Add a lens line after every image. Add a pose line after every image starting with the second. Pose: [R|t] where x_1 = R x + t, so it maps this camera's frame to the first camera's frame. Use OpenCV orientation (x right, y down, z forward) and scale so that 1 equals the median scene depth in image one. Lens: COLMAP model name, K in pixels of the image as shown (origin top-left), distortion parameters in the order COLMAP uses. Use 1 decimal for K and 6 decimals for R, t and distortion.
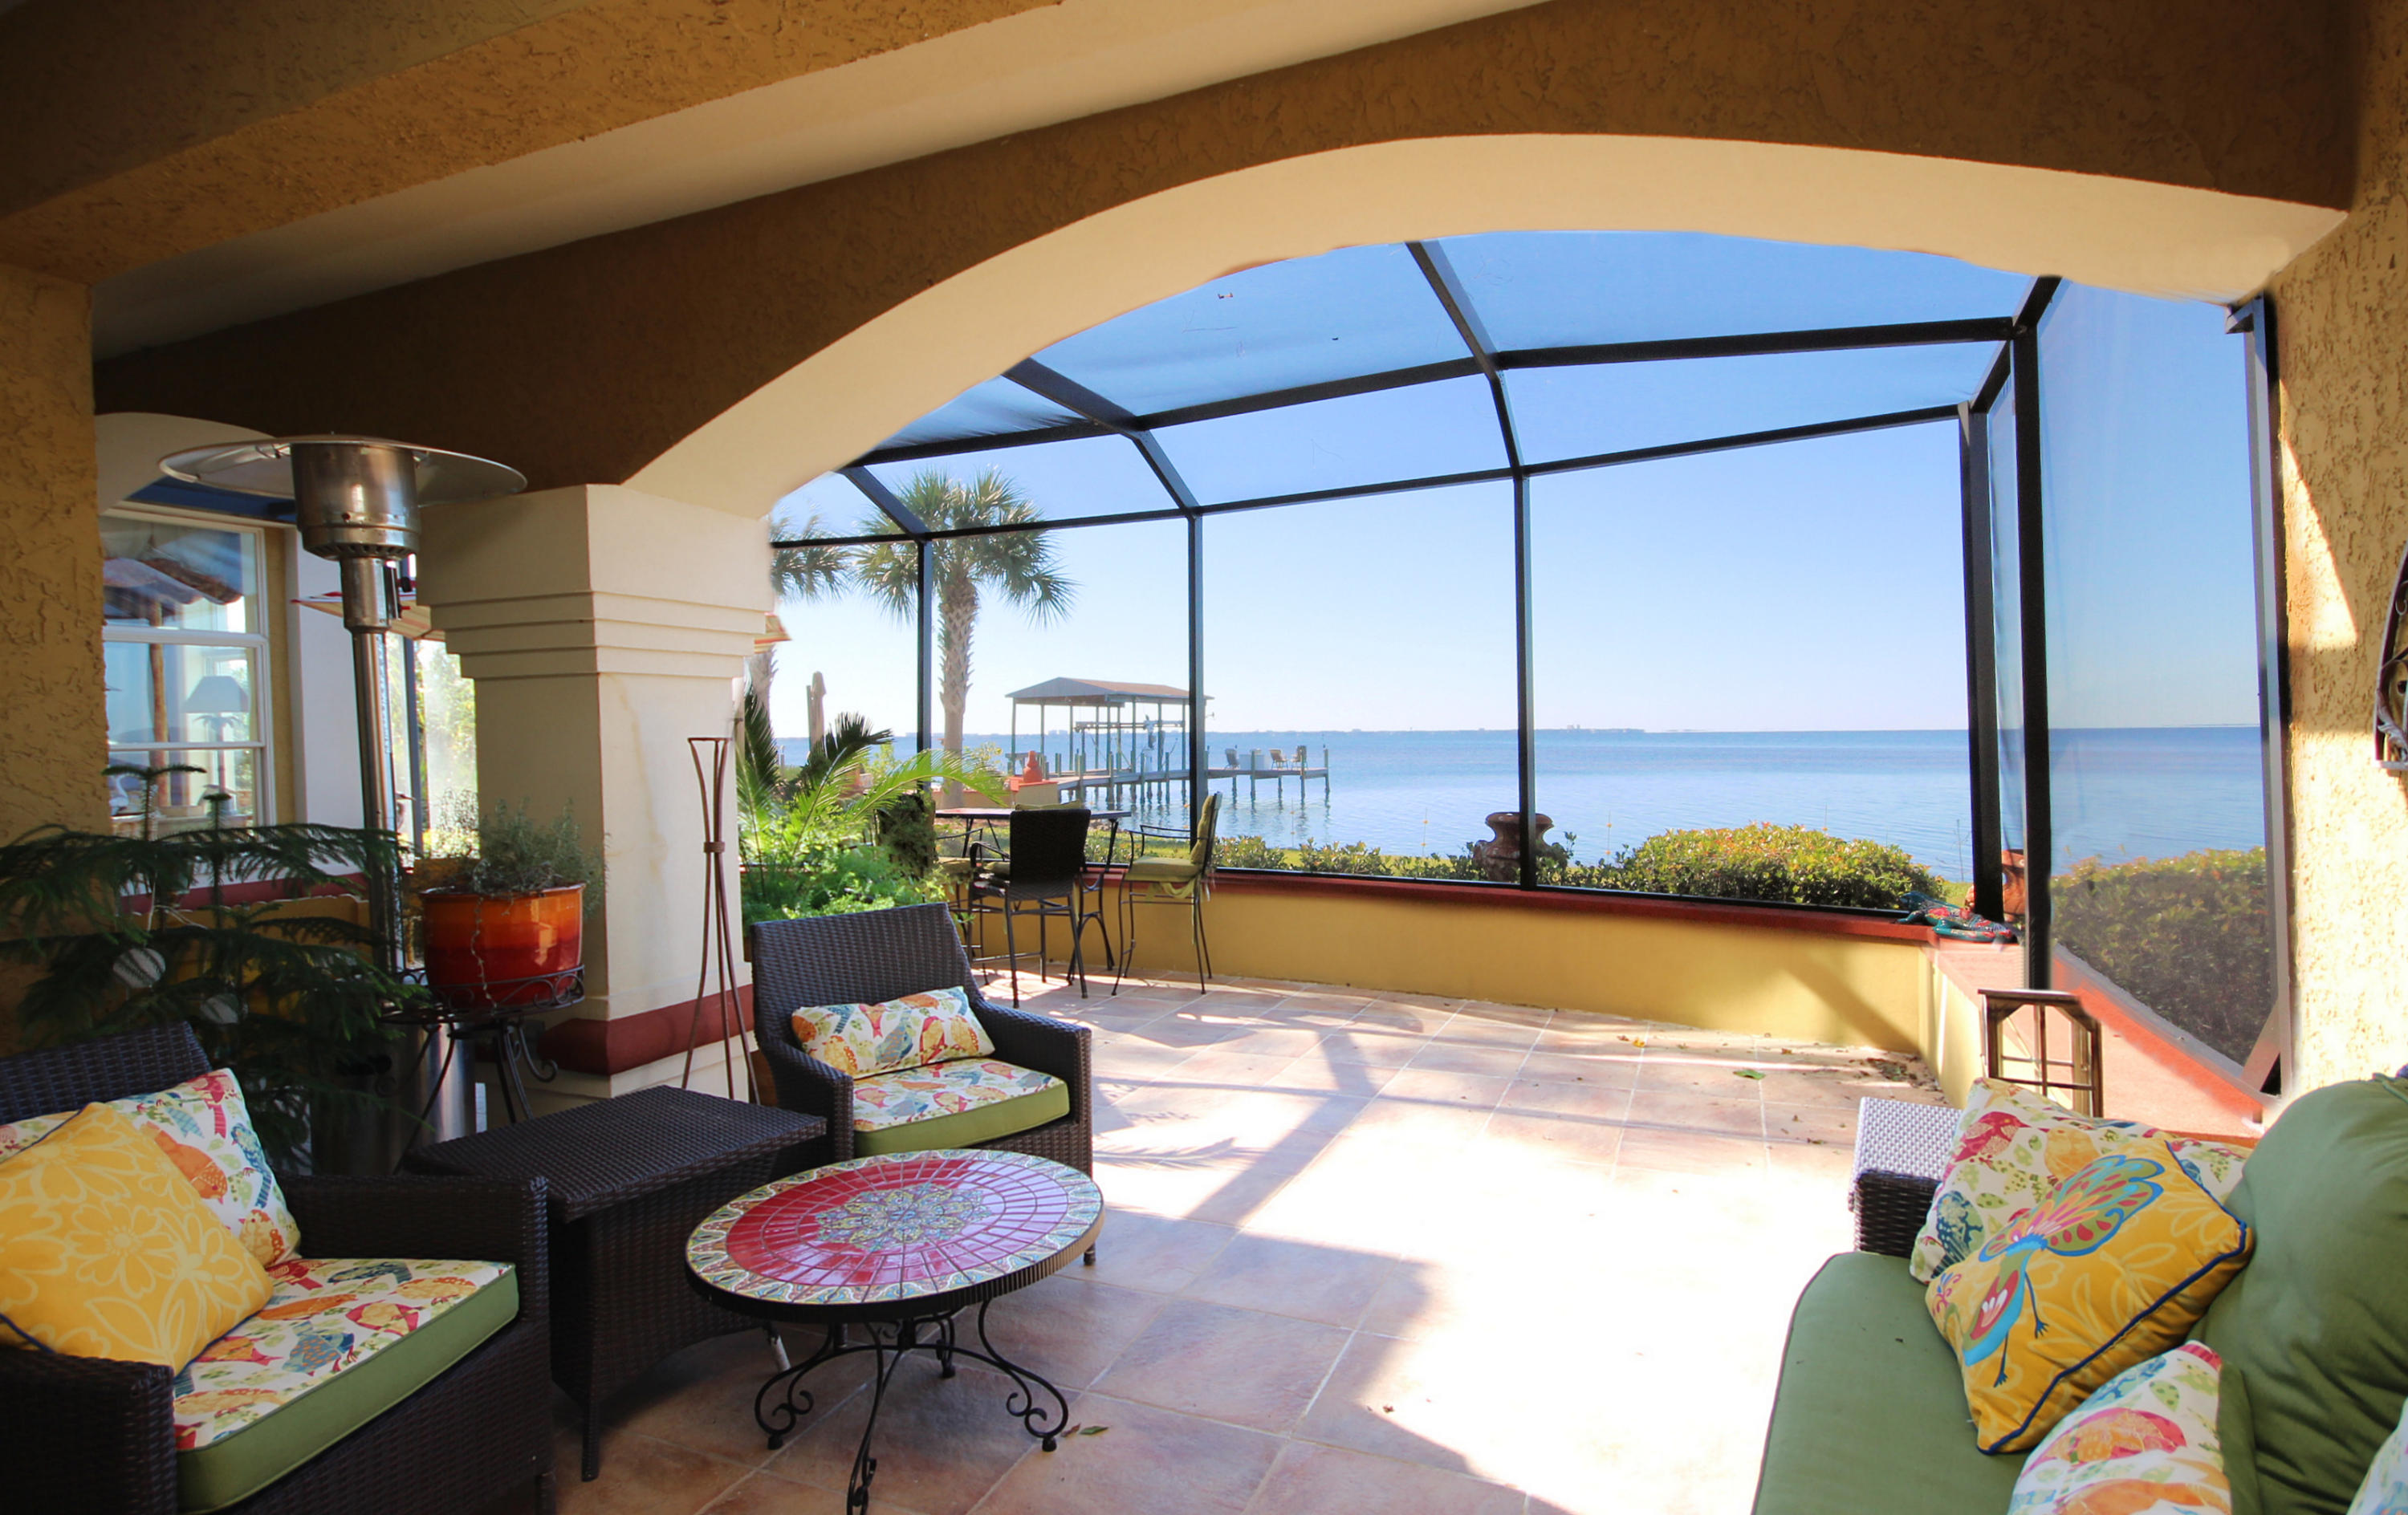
lens RADIAL K [[1216.4, 0, 1211.3], [0, 1216.4, 748.5], [0, 0, 1]] dist [0.001379, 0.000018]
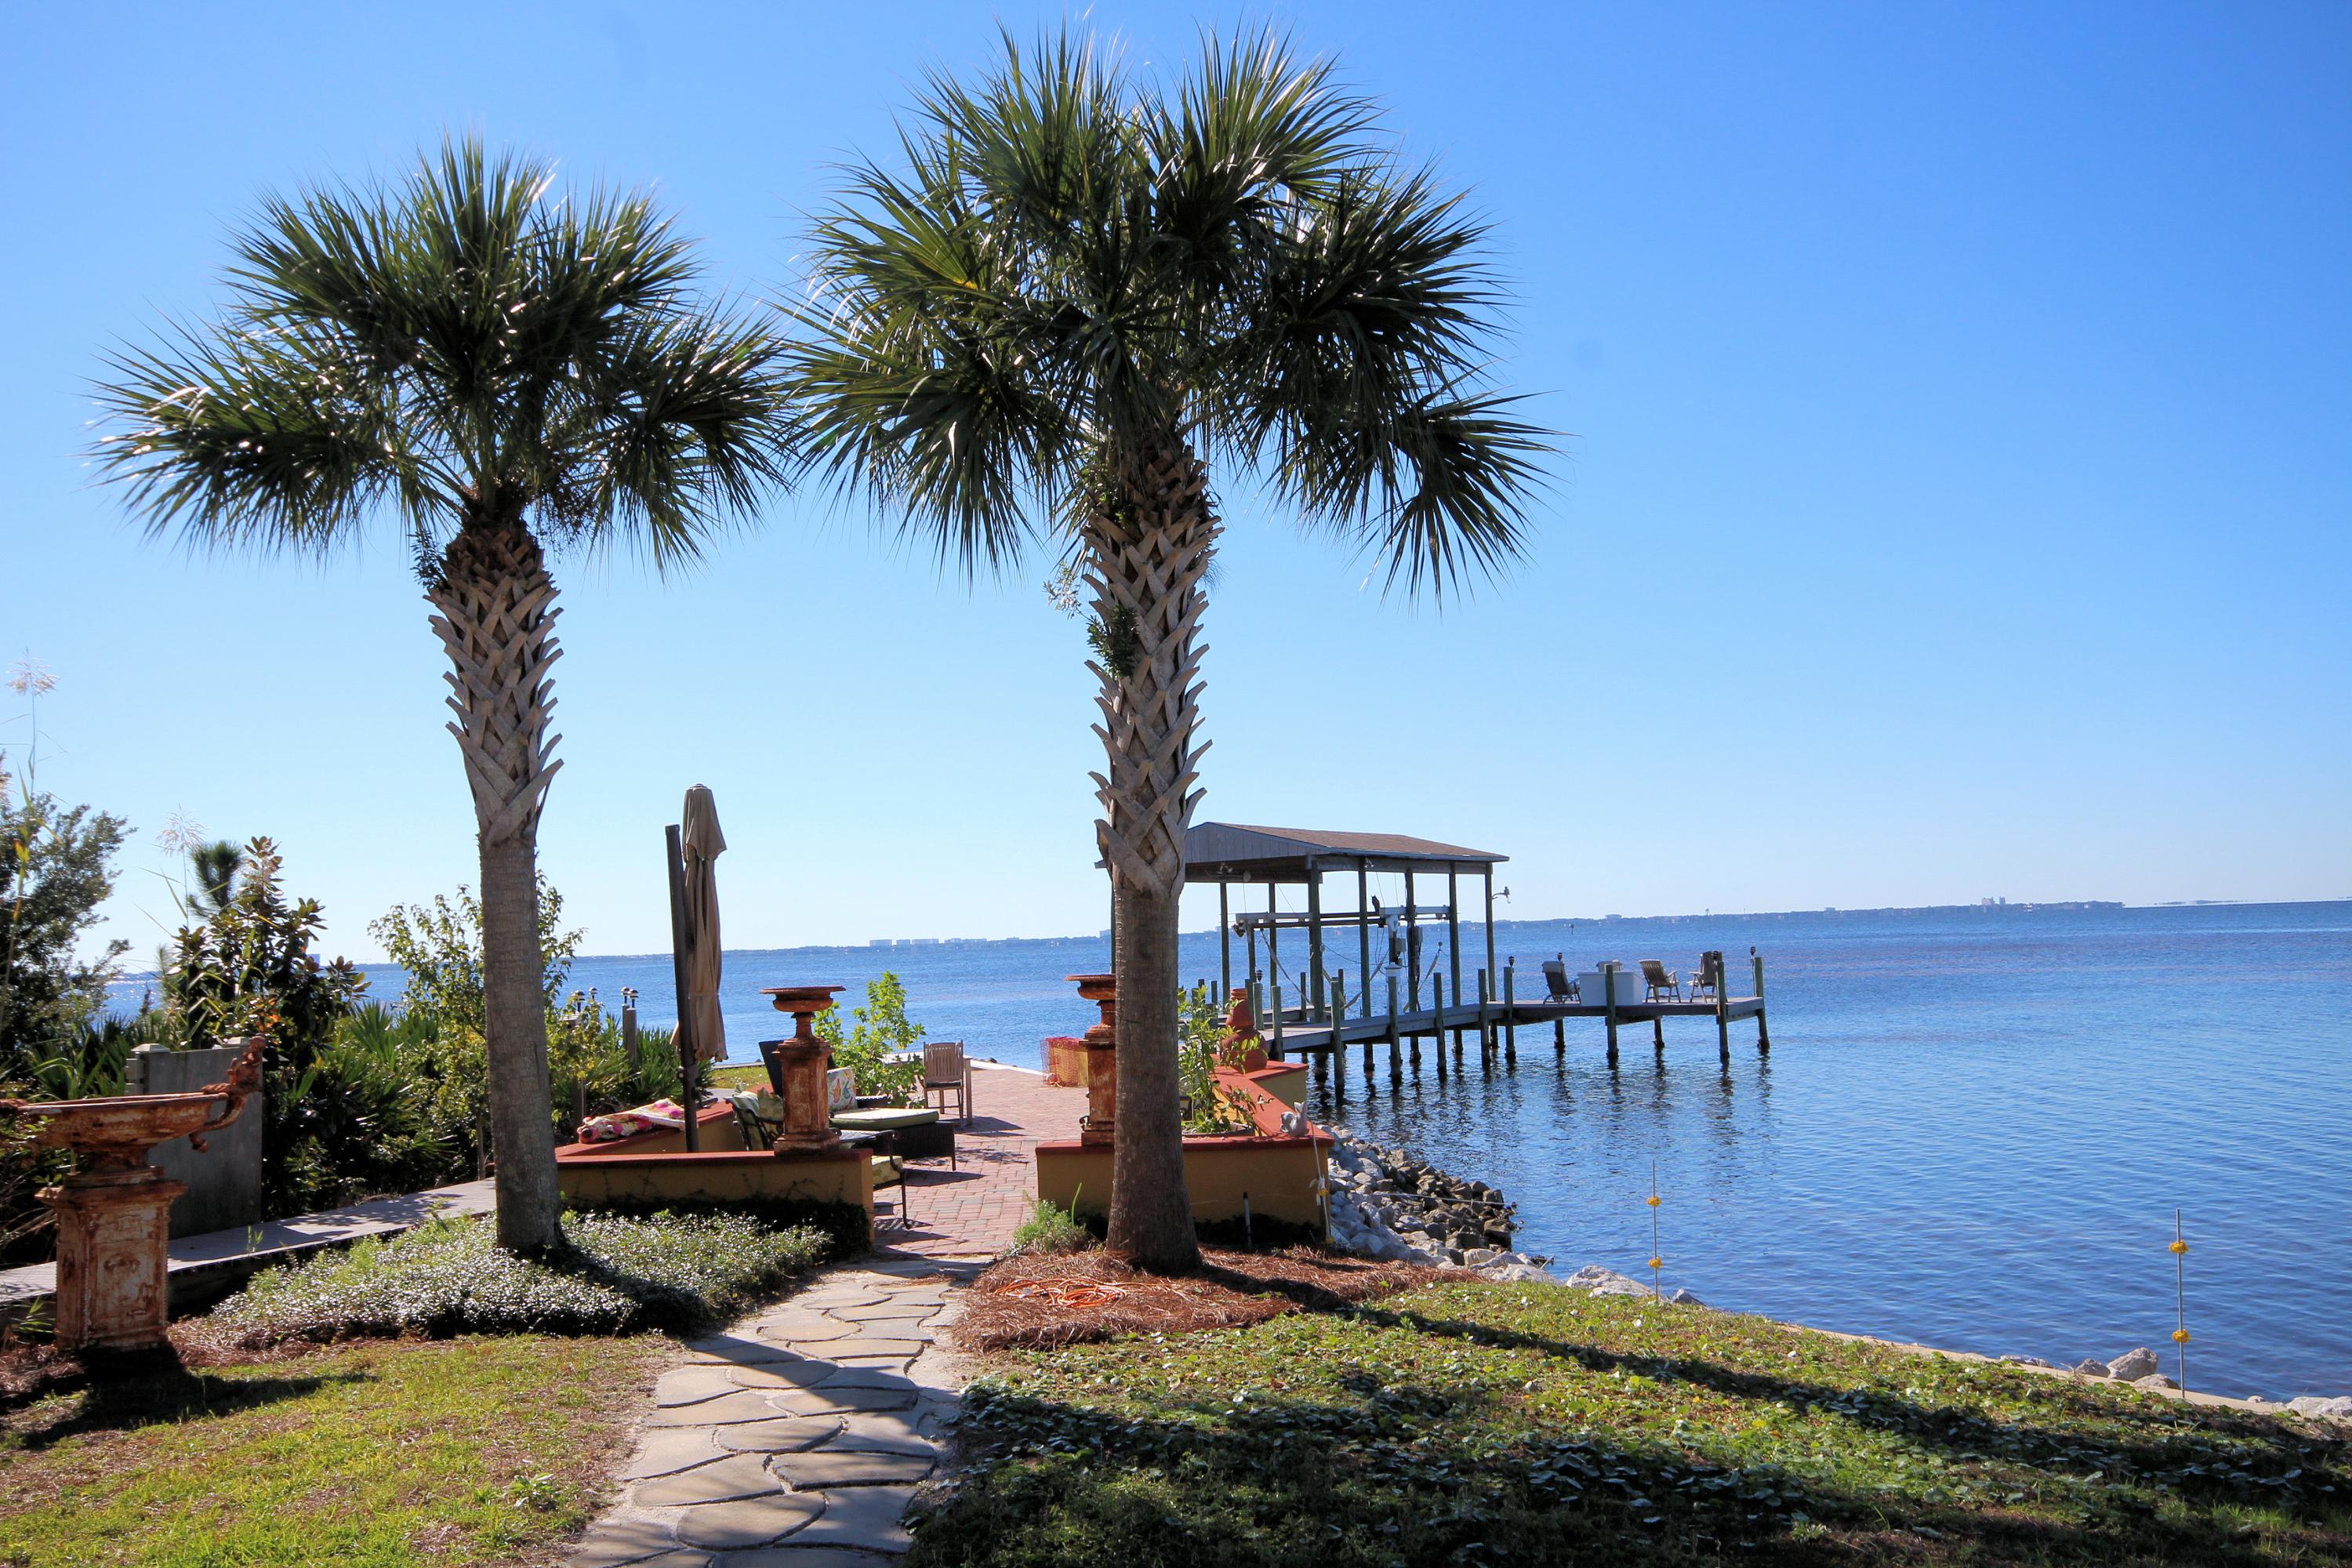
lens RADIAL K [[2000.5, 0, 1179.5], [0, 2000.5, 799.0], [0, 0, 1]] dist [-0.003574, 0.033977]
pose [[0.995229, -0.028405, -0.093344, -0.058395], [0.021143, 0.996738, -0.077888, -0.005621], [0.095252, 0.075542, 0.992583, 0.195374]]
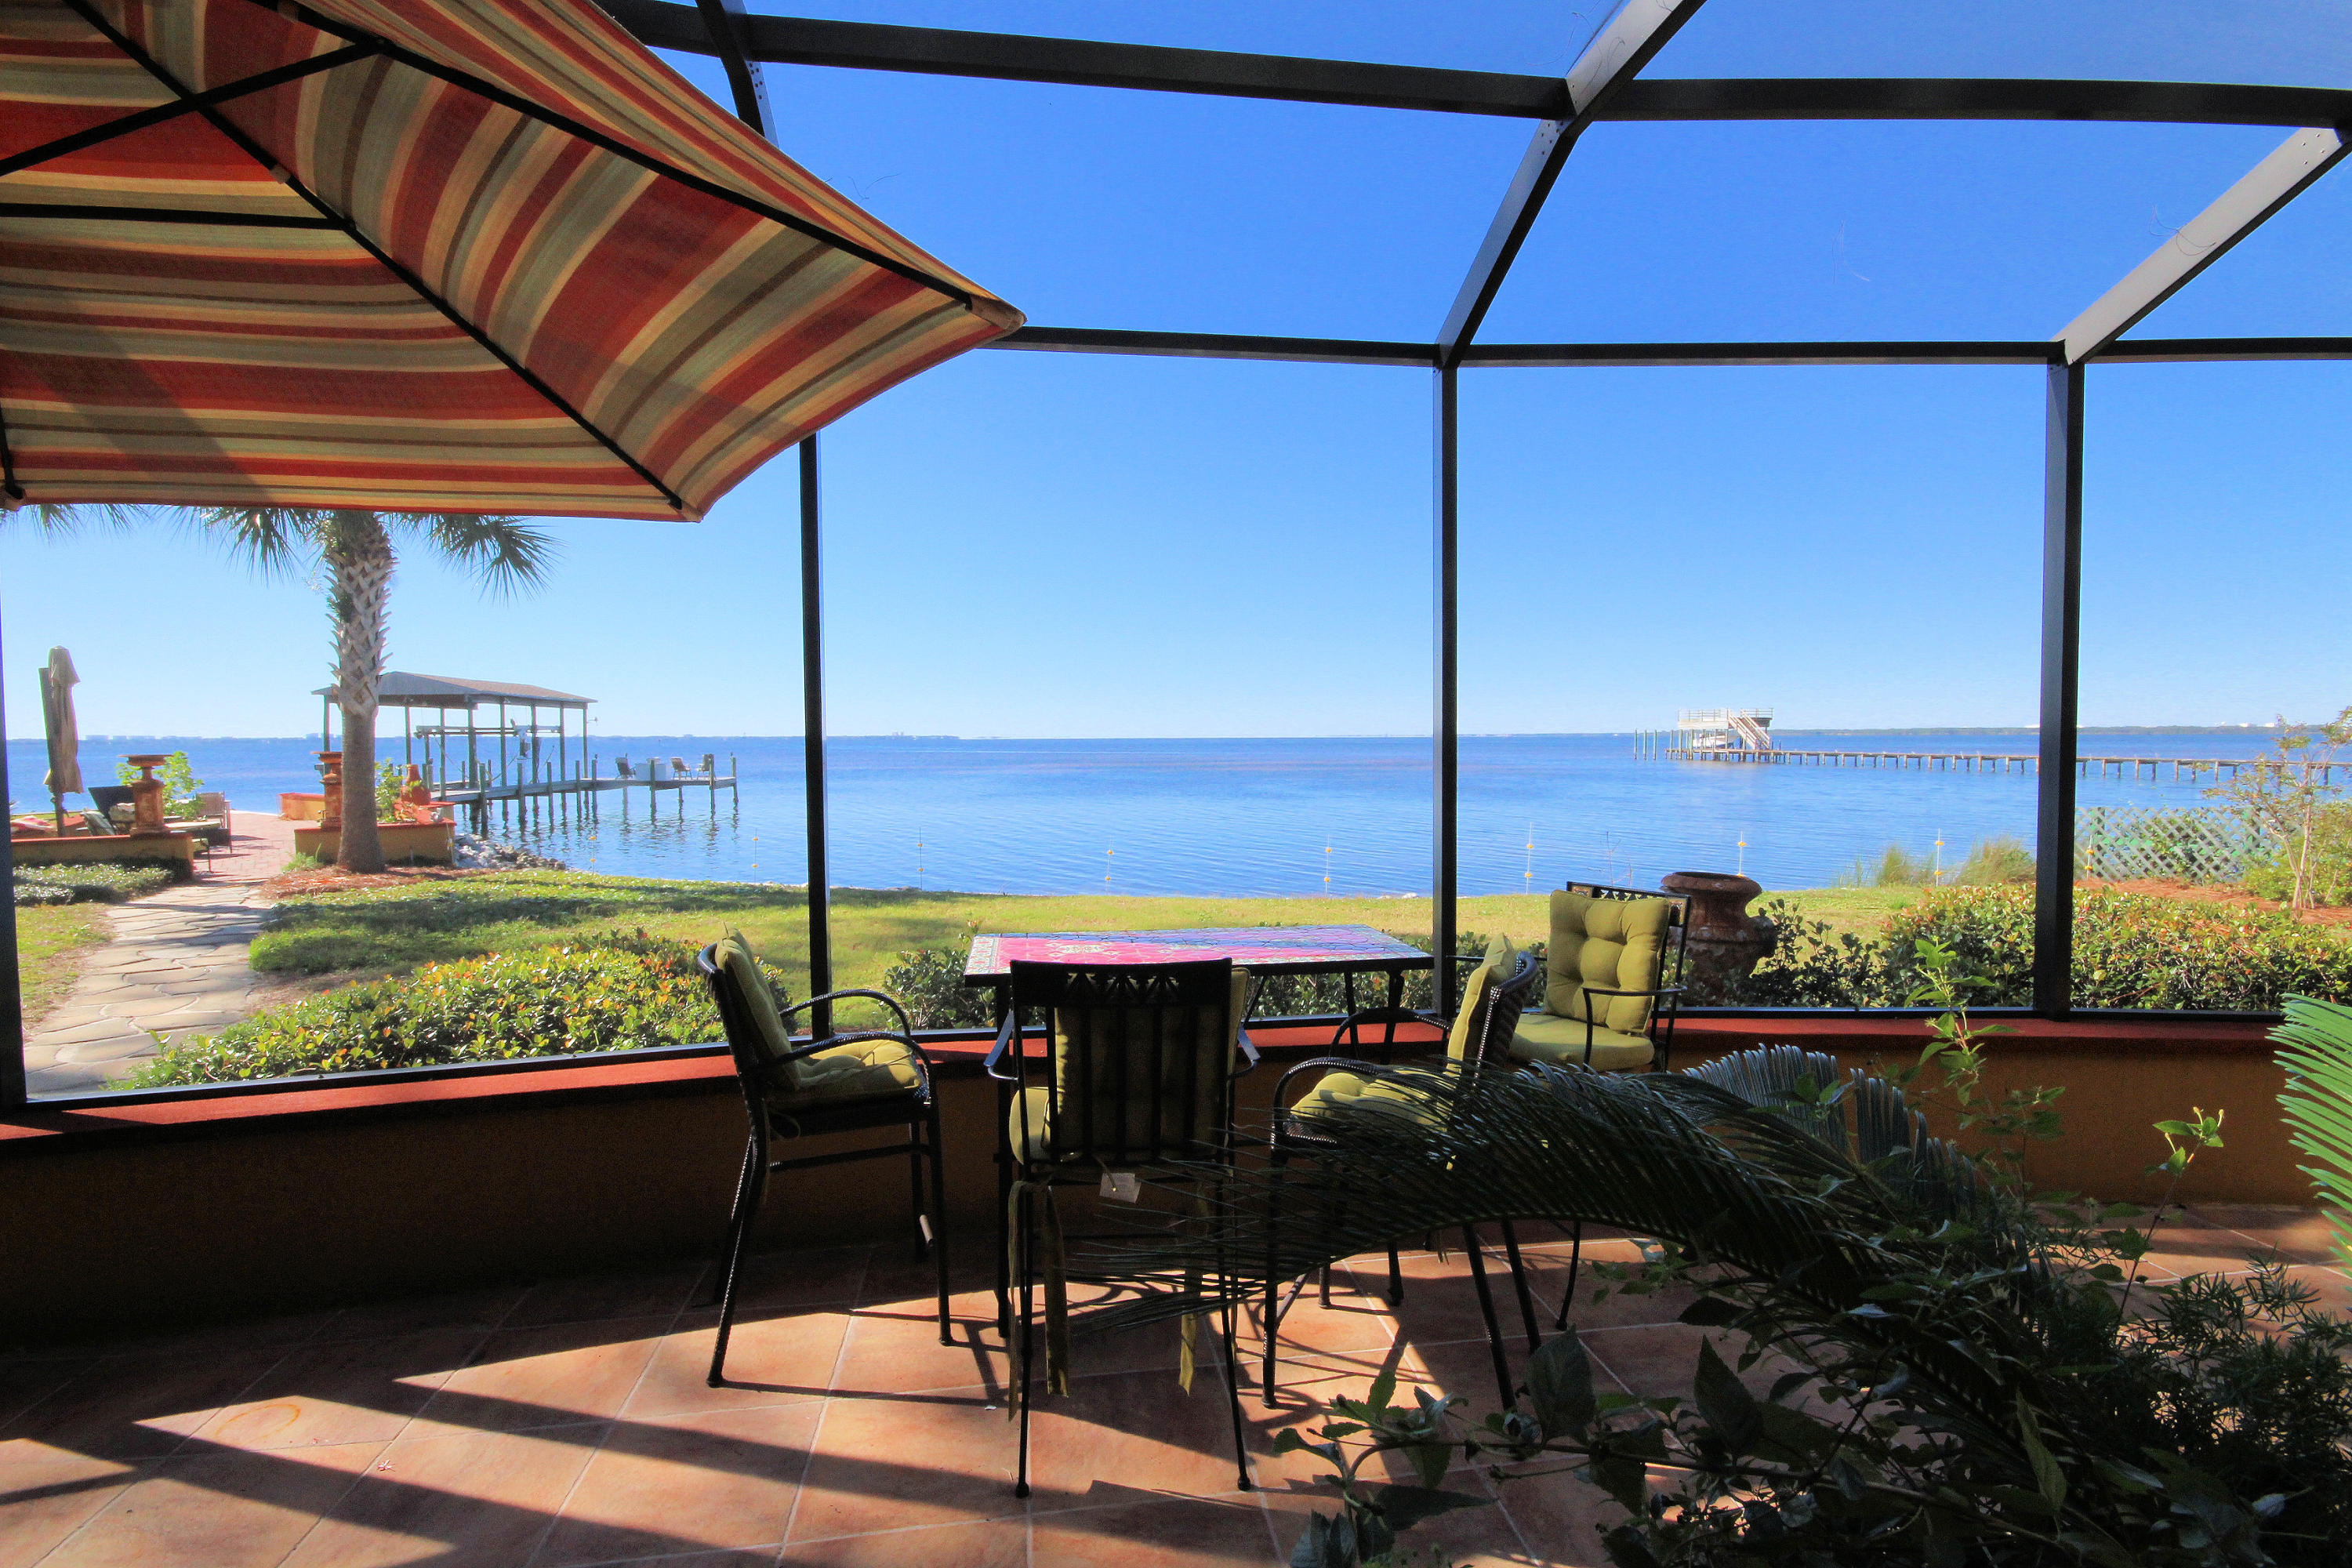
lens RADIAL K [[1083.2, 0, 1177.7], [0, 1083.2, 796.0], [0, 0, 1]] dist [-0.001203, -0.004051]
pose [[0.856219, -0.017931, 0.516301, -0.048530], [-0.002448, 0.999245, 0.038763, -0.003652], [-0.516607, -0.034454, 0.855529, 0.090536]]
